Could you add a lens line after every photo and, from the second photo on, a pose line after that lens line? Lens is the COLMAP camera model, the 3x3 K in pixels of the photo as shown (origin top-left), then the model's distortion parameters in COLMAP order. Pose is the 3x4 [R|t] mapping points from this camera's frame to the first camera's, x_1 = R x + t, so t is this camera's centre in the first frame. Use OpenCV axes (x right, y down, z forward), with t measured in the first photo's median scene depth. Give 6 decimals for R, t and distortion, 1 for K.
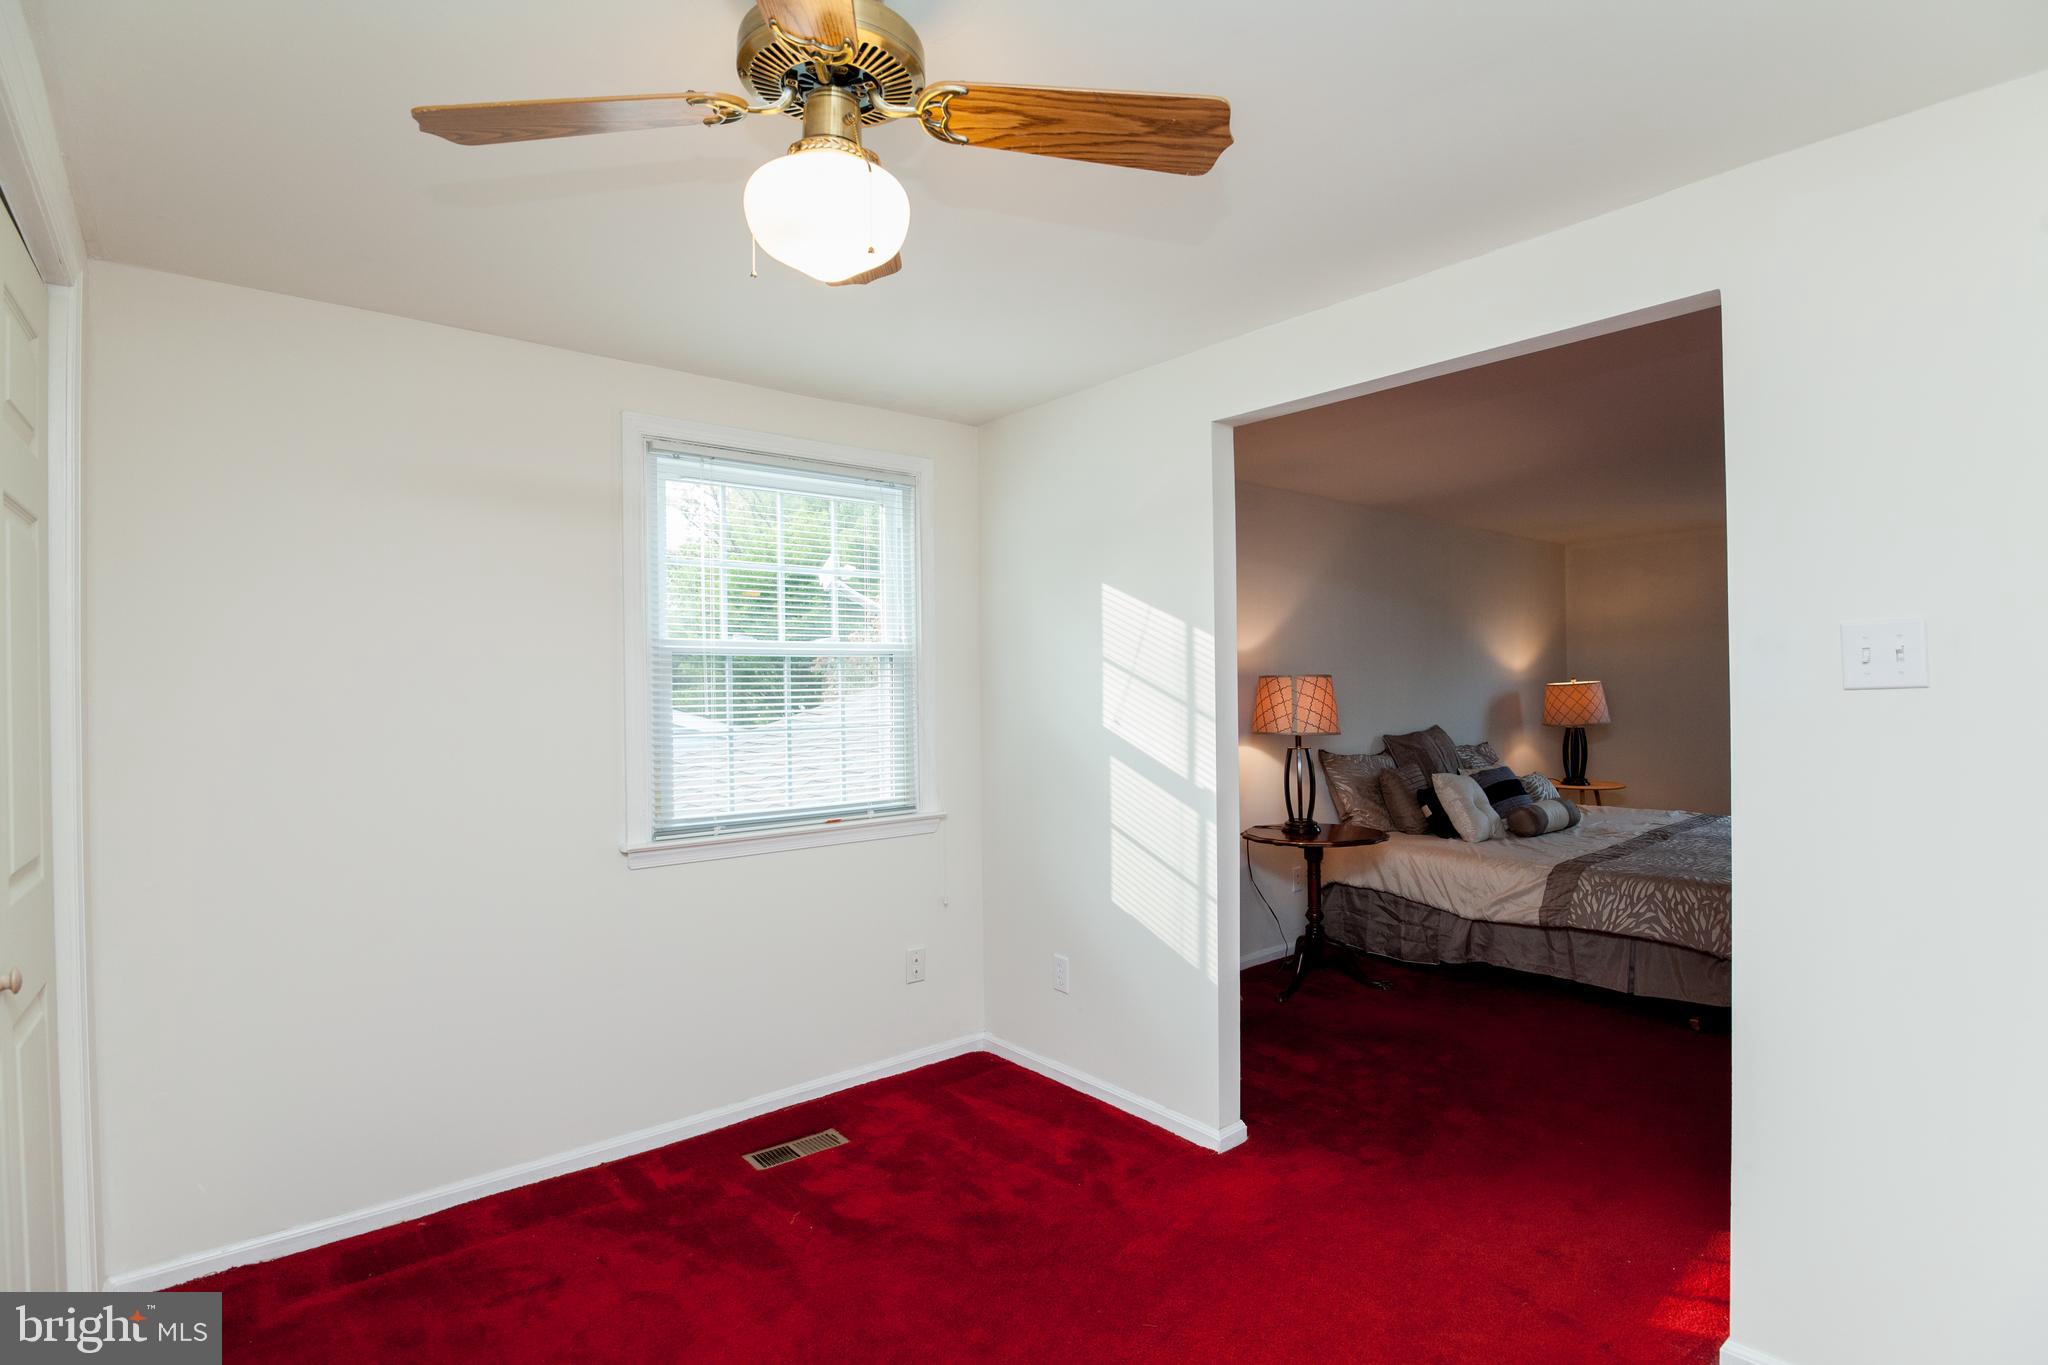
lens RADIAL K [[996.7, 0, 1033.4], [0, 996.7, 681.4], [0, 0, 1]] dist [-0.022526, -0.005642]
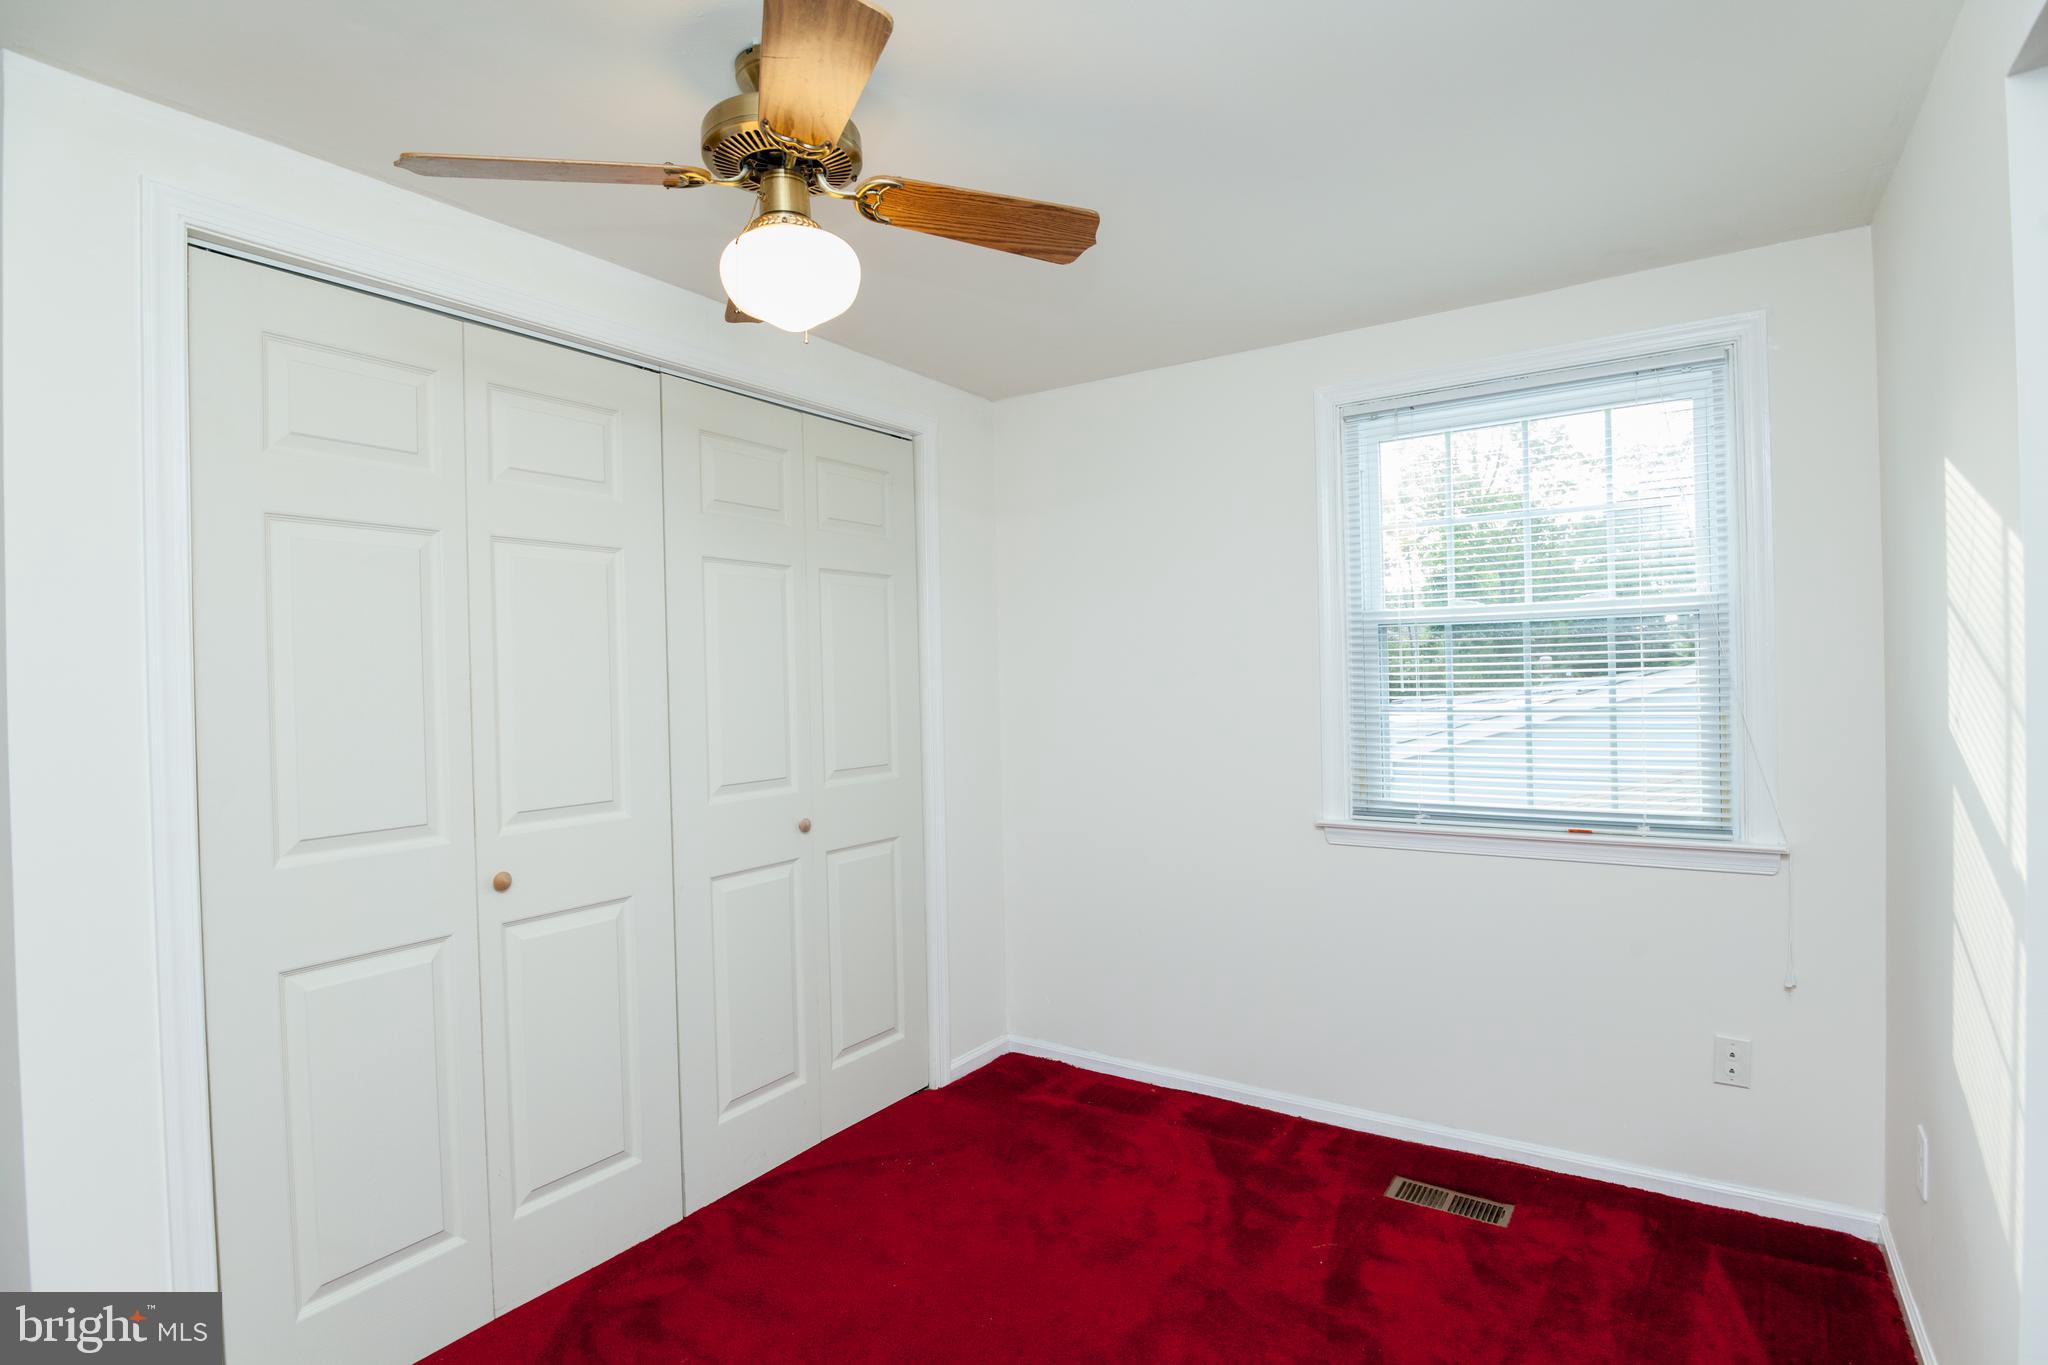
lens RADIAL K [[996.7, 0, 1033.4], [0, 996.7, 681.4], [0, 0, 1]] dist [-0.022526, -0.005642]
pose [[0.285062, 0.012296, -0.958430, 0.452845], [0.023732, 0.999521, 0.019881, -0.001805], [0.958215, -0.028413, 0.284634, 0.411130]]
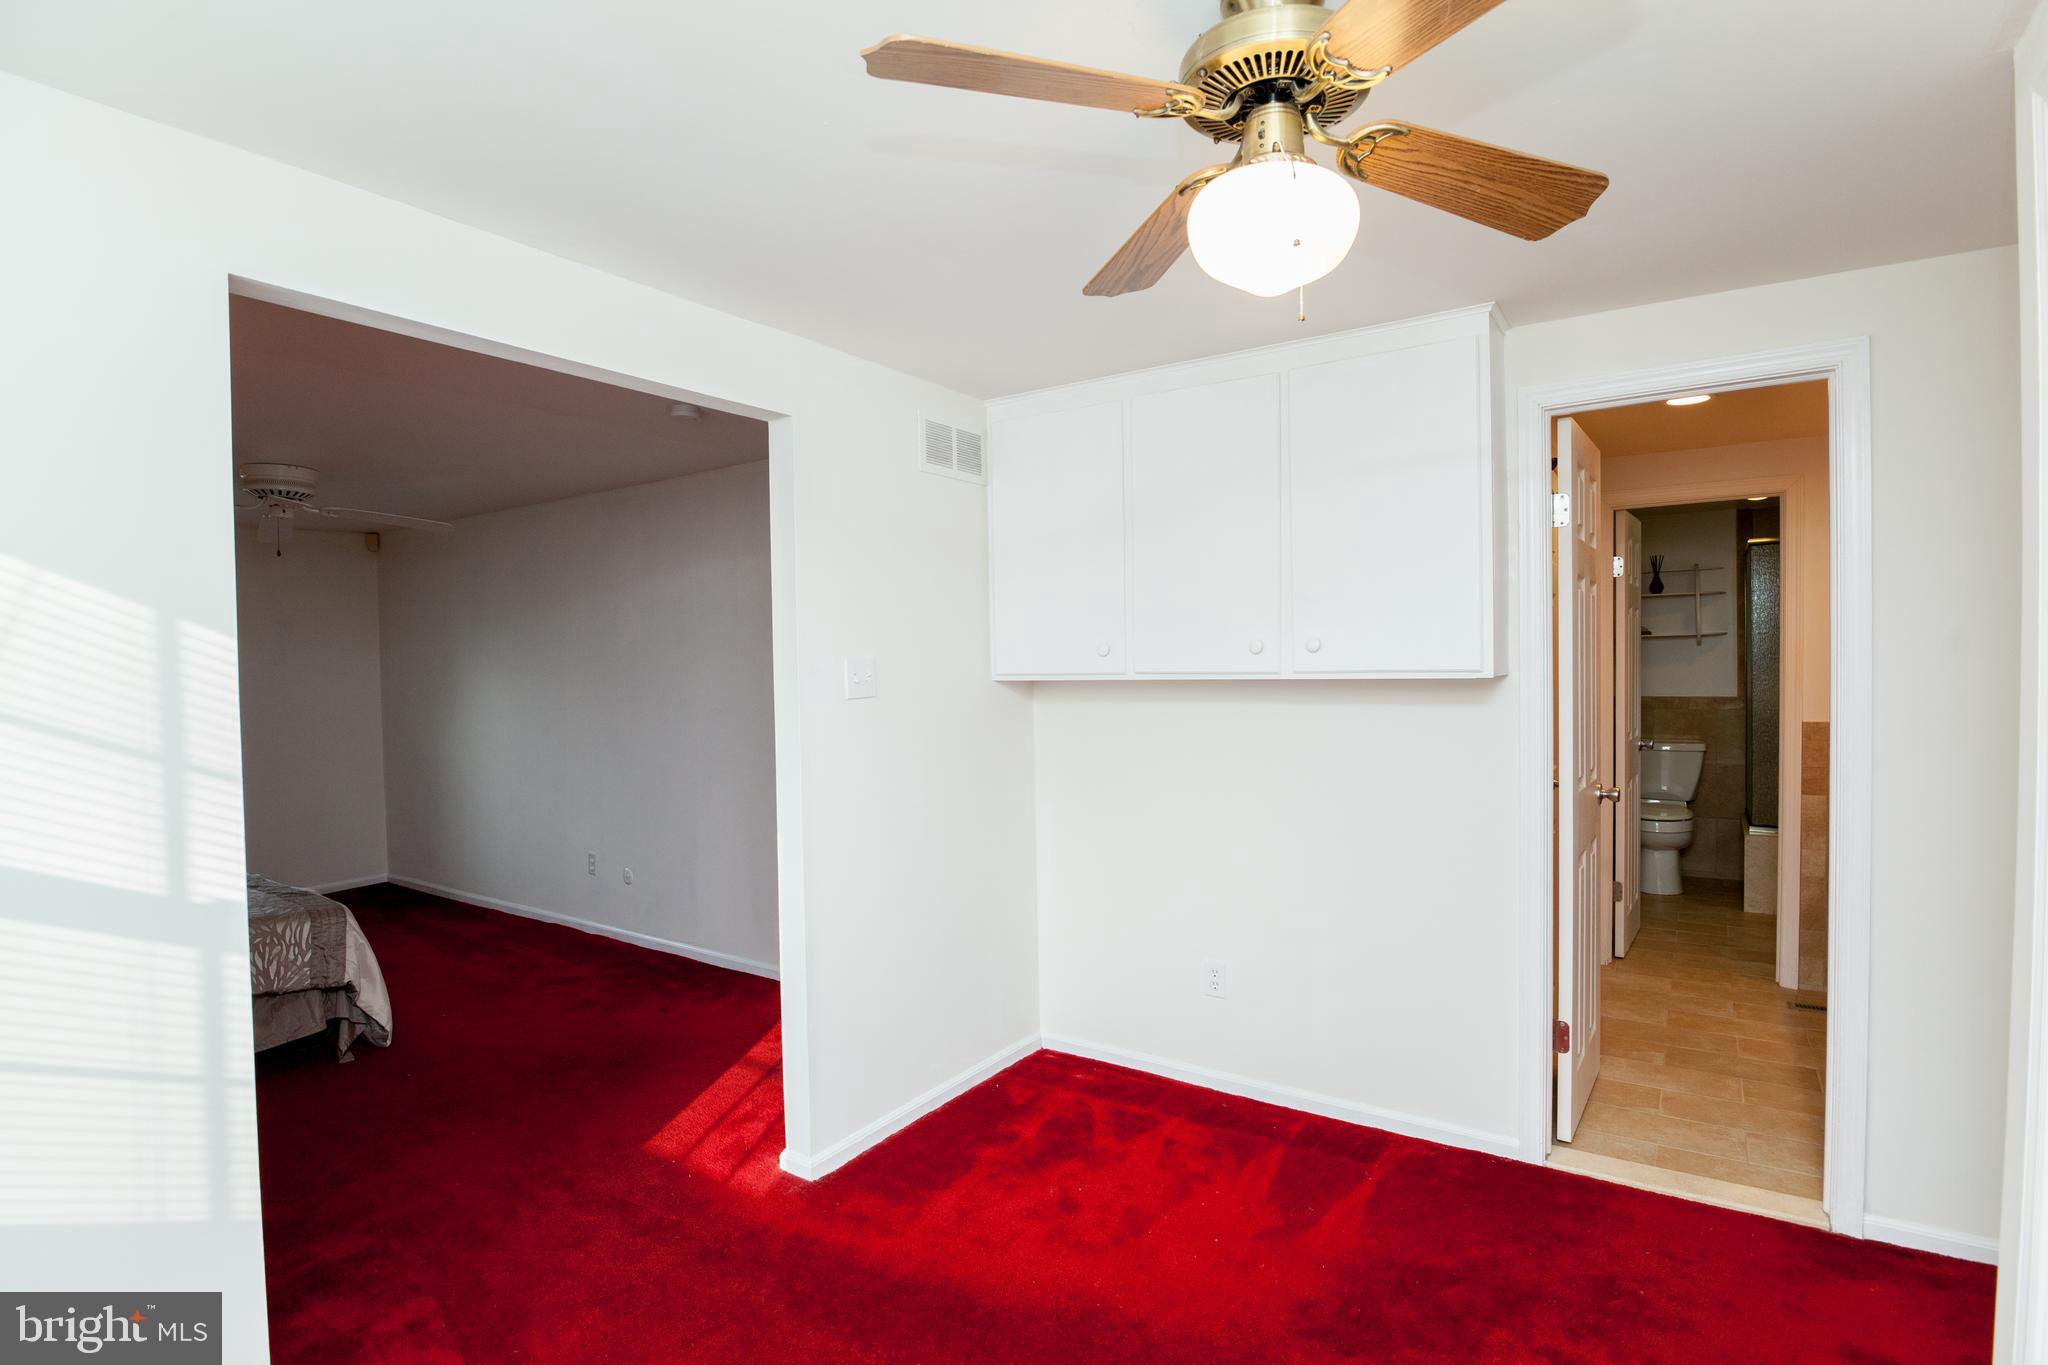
lens RADIAL K [[996.7, 0, 1033.4], [0, 996.7, 681.4], [0, 0, 1]] dist [-0.022526, -0.005642]
pose [[-0.274664, -0.005632, 0.961524, -0.480492], [0.013140, 0.999867, 0.009610, -0.018047], [-0.961451, 0.015274, -0.274553, 0.670054]]
